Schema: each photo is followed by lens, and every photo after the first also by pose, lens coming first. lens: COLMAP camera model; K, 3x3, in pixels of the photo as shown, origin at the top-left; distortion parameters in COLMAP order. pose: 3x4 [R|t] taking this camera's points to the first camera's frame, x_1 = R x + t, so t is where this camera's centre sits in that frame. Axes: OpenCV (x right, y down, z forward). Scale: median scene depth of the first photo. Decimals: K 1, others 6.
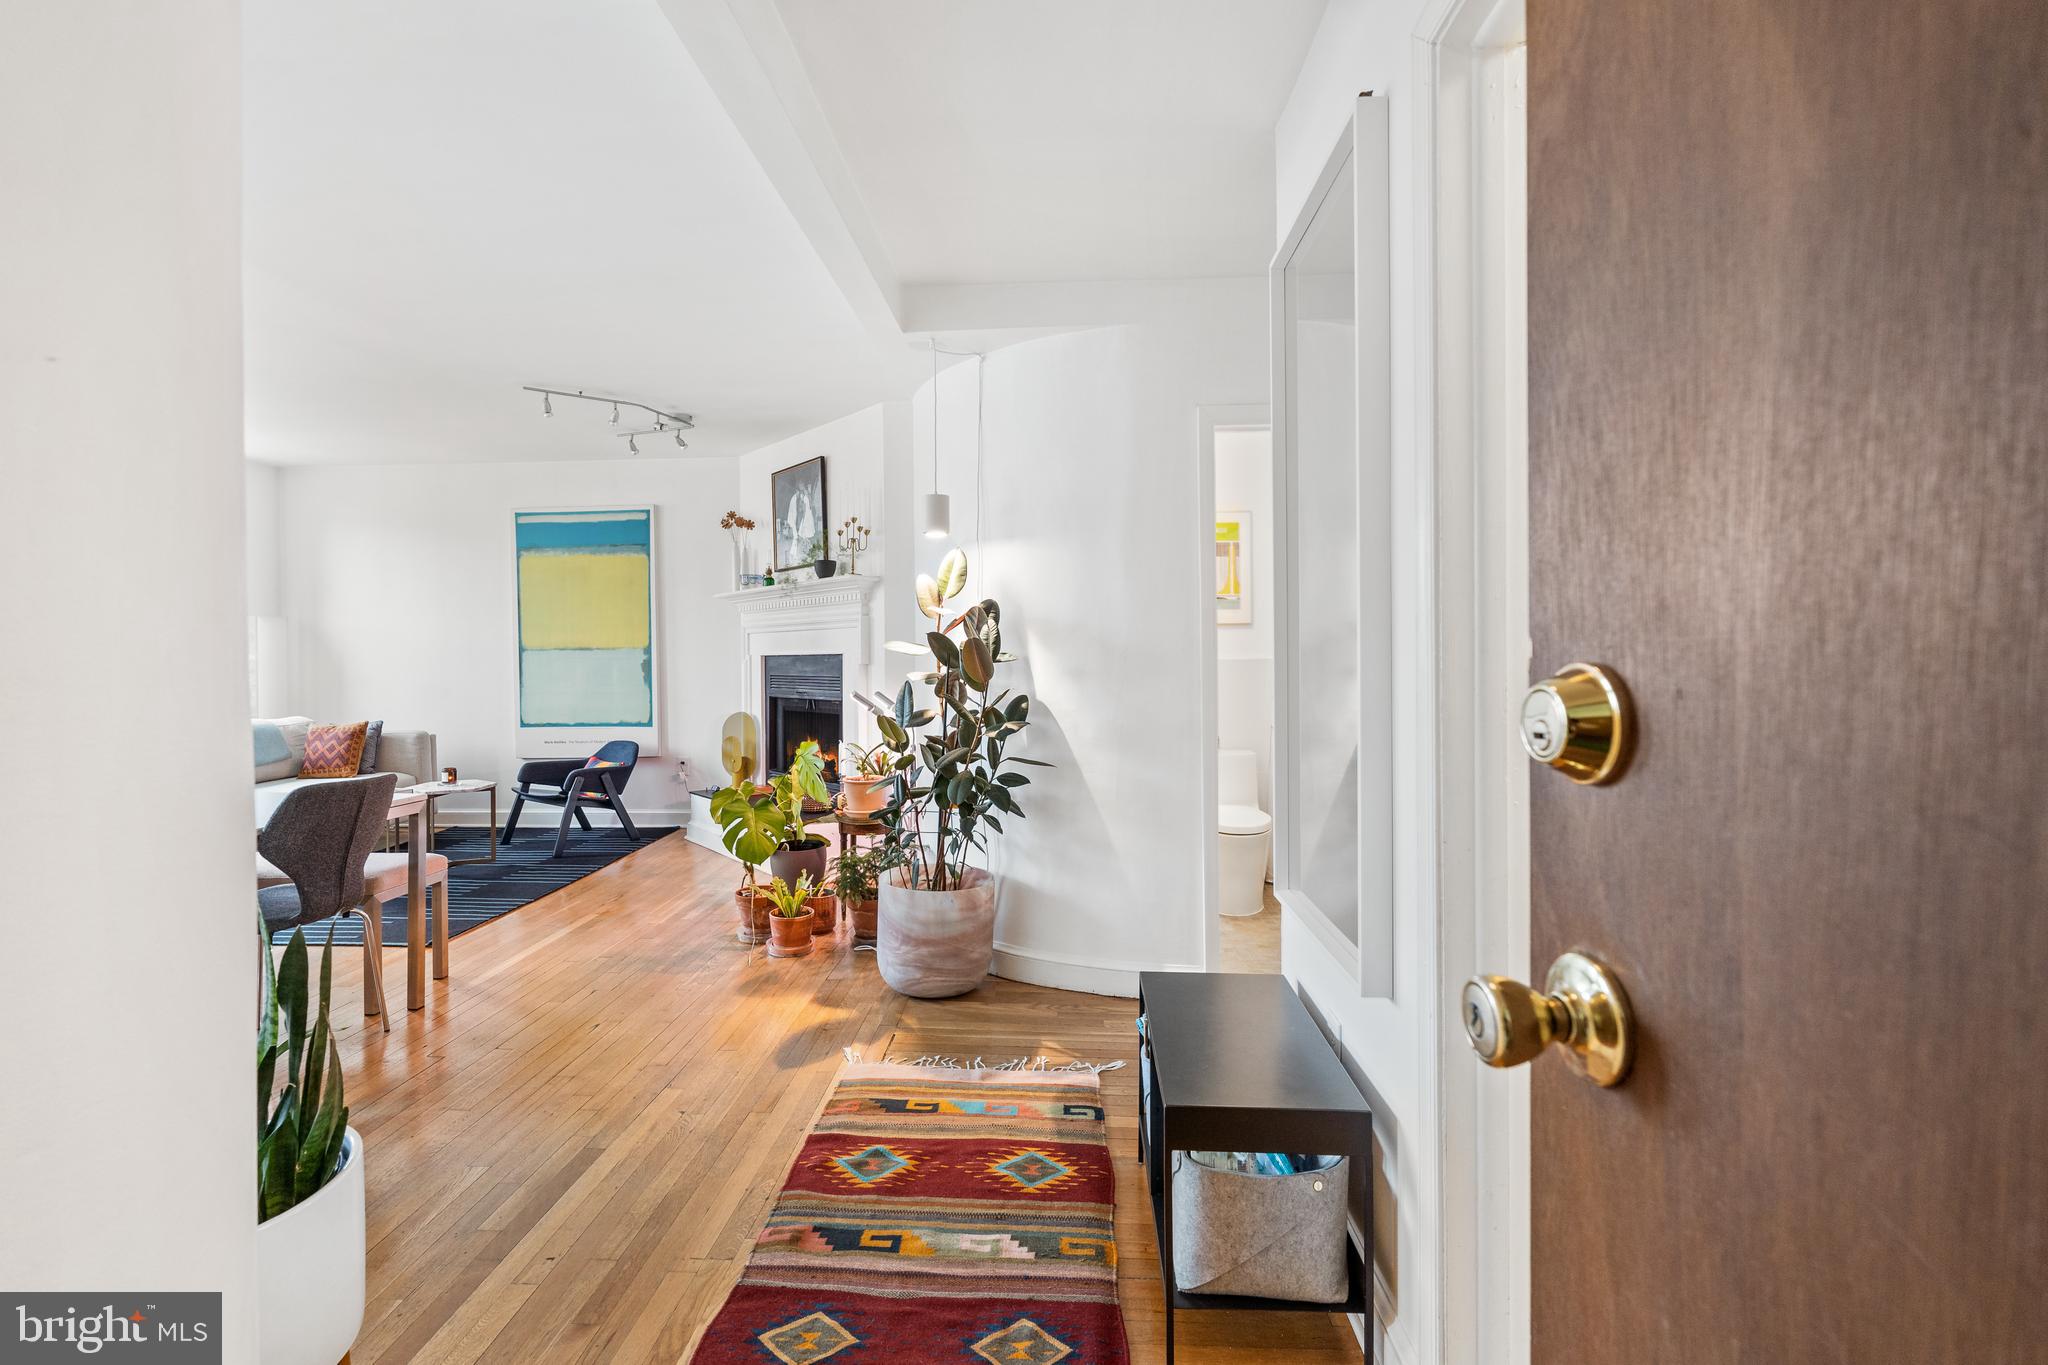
lens RADIAL K [[922.0, 0, 1019.8], [0, 922.0, 667.5], [0, 0, 1]] dist [0.000924, -0.001205]
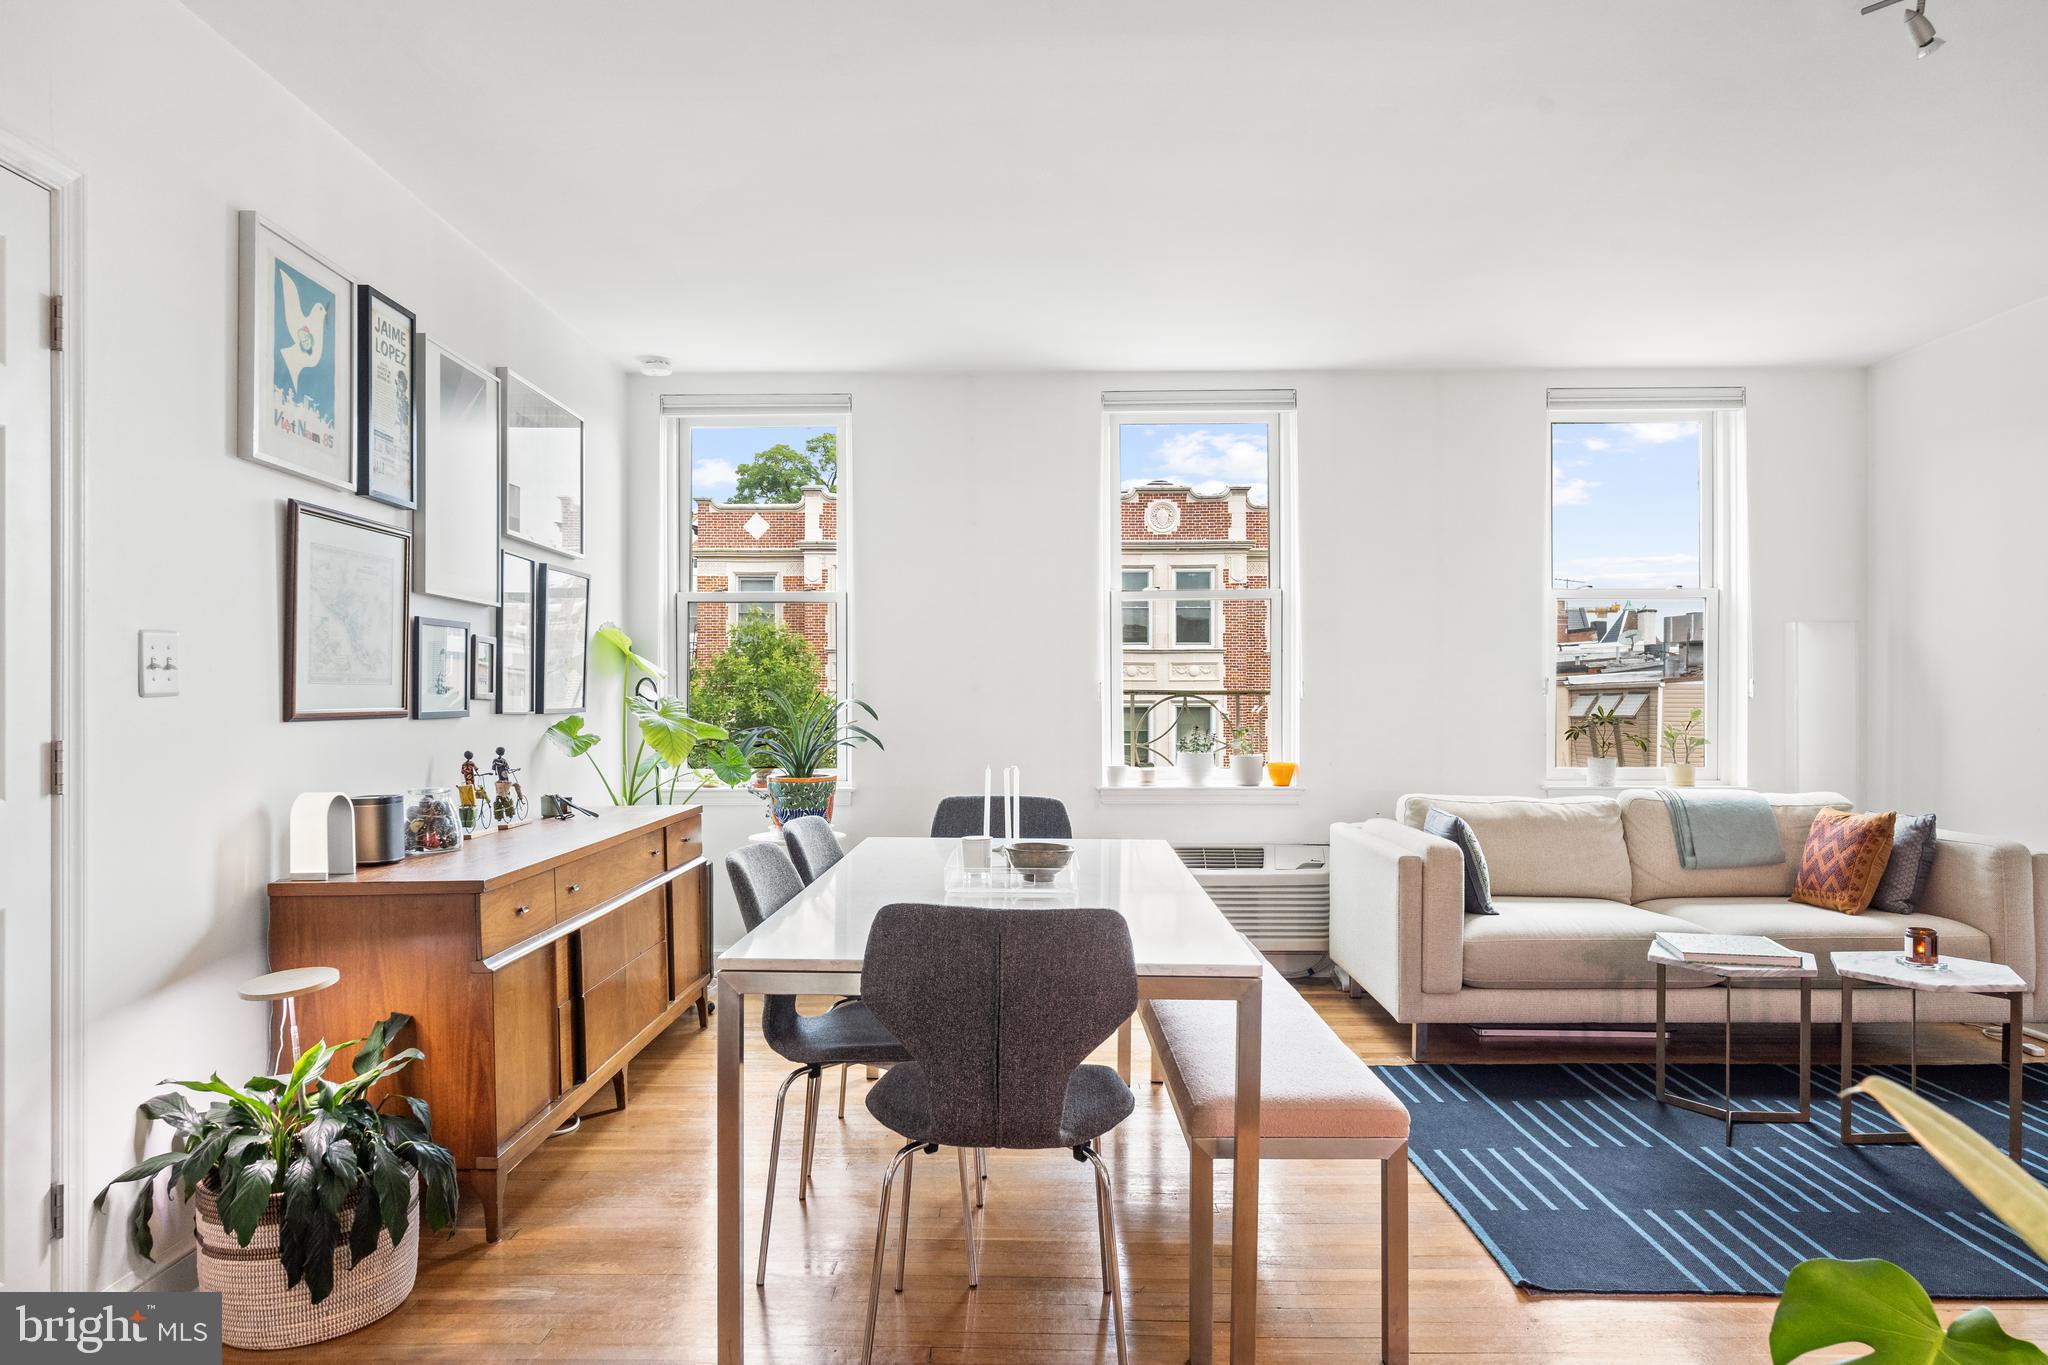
lens RADIAL K [[1300.7, 0, 1013.9], [0, 1300.7, 697.8], [0, 0, 1]] dist [0.003463, -0.001038]
pose [[0.043384, 0.006798, -0.999035, 0.009084], [-0.018134, 0.999817, 0.006016, -0.001993], [0.998894, 0.017855, 0.043500, 0.510696]]
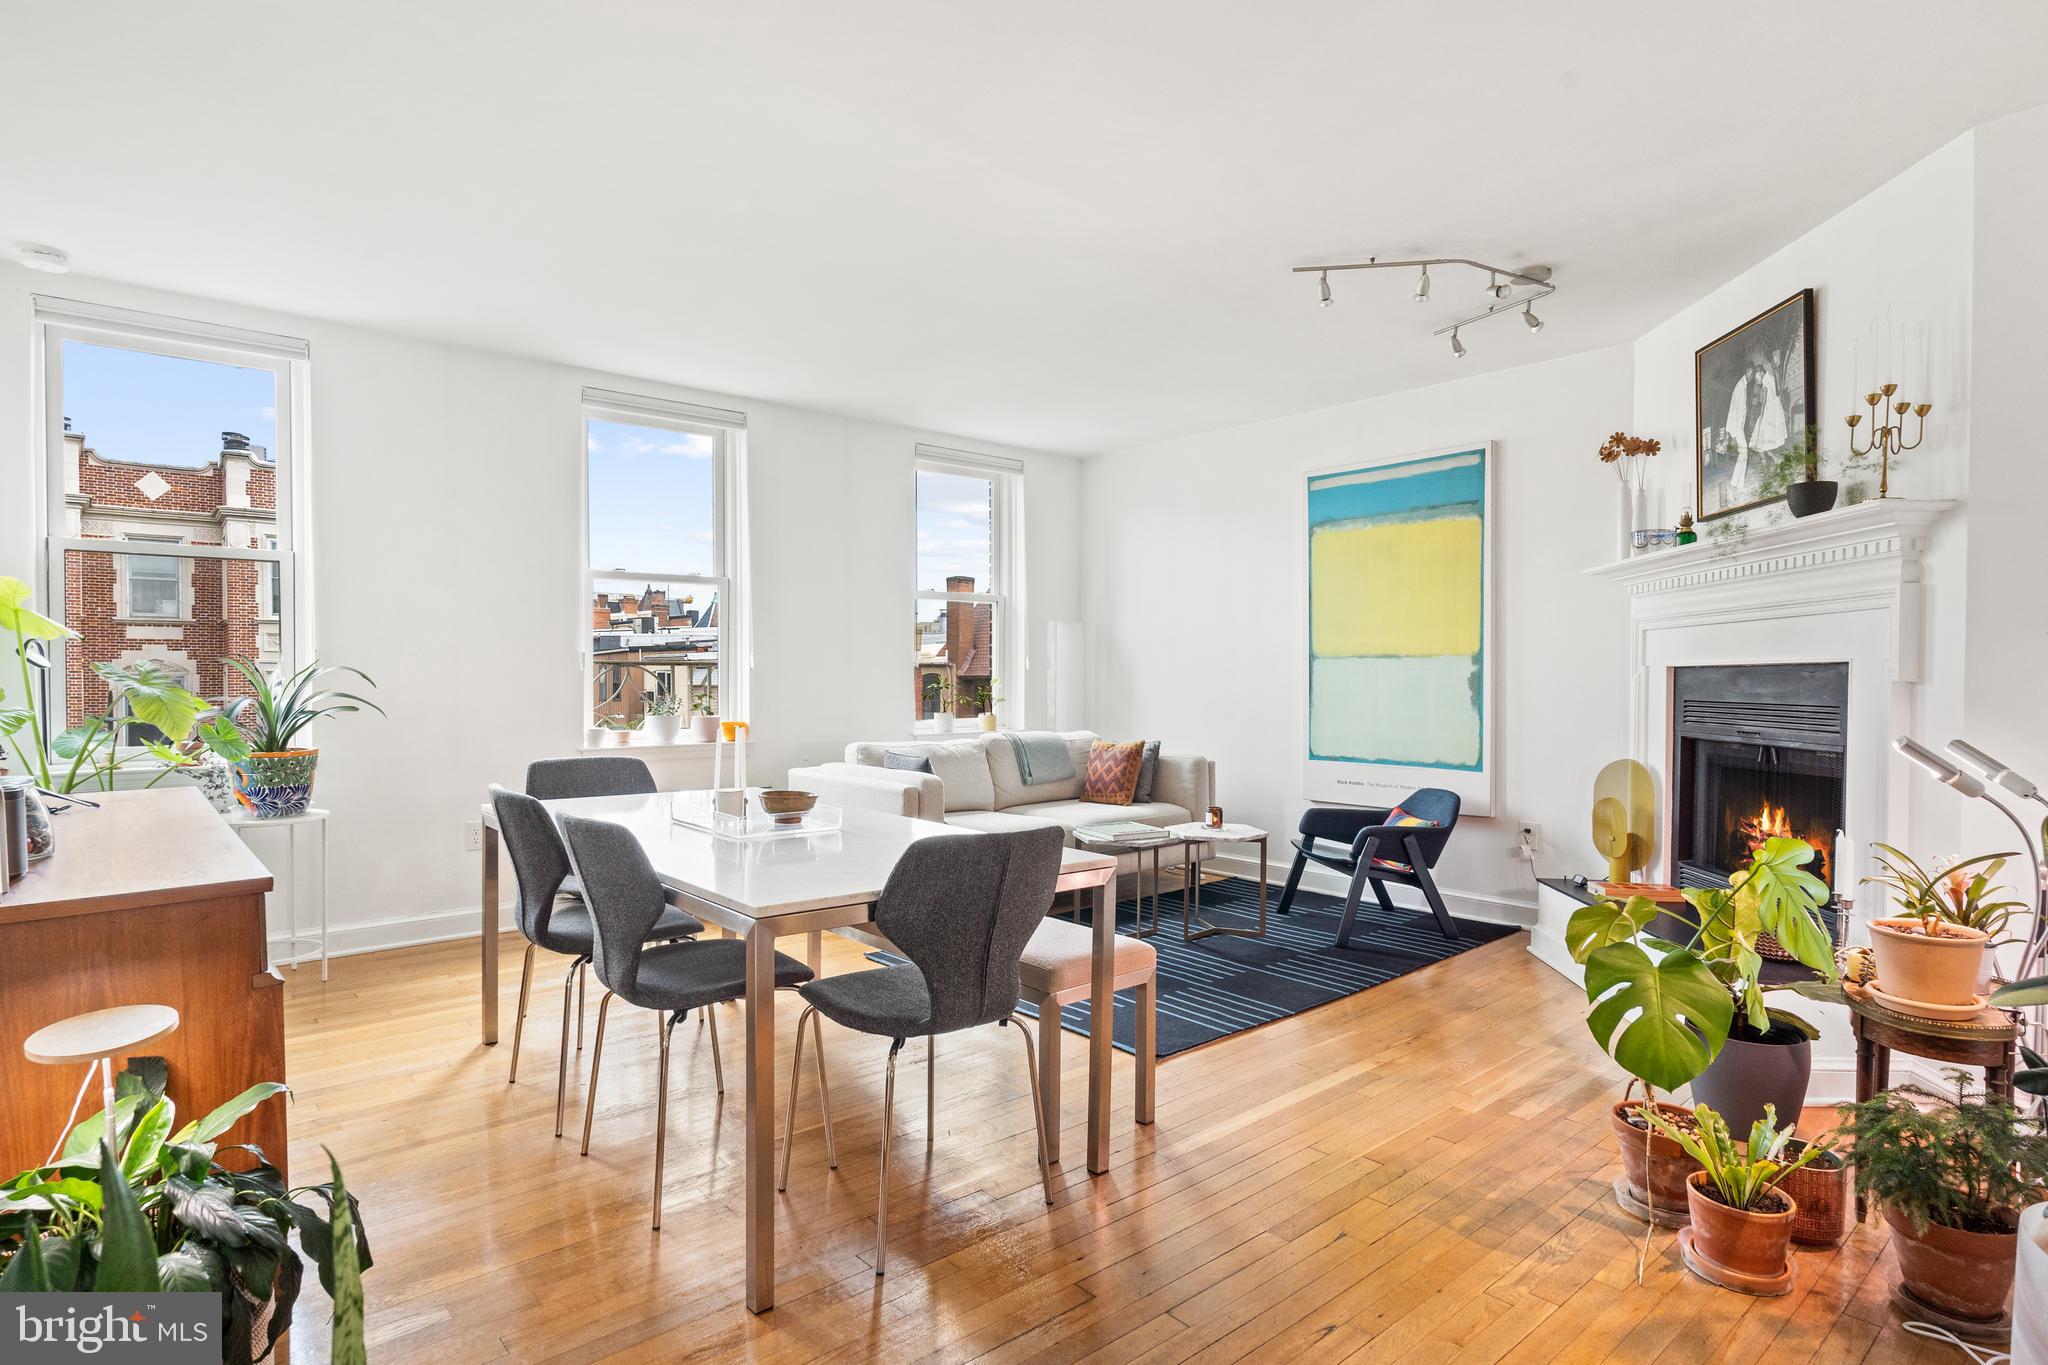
lens RADIAL K [[1075.4, 0, 1025.8], [0, 1075.4, 680.8], [0, 0, 1]] dist [0.000104, 0.003195]
pose [[0.695381, 0.015321, -0.718478, -0.080477], [-0.021982, 0.999758, 0.000044, 0.006139], [0.718305, 0.015763, 0.695549, 0.255136]]
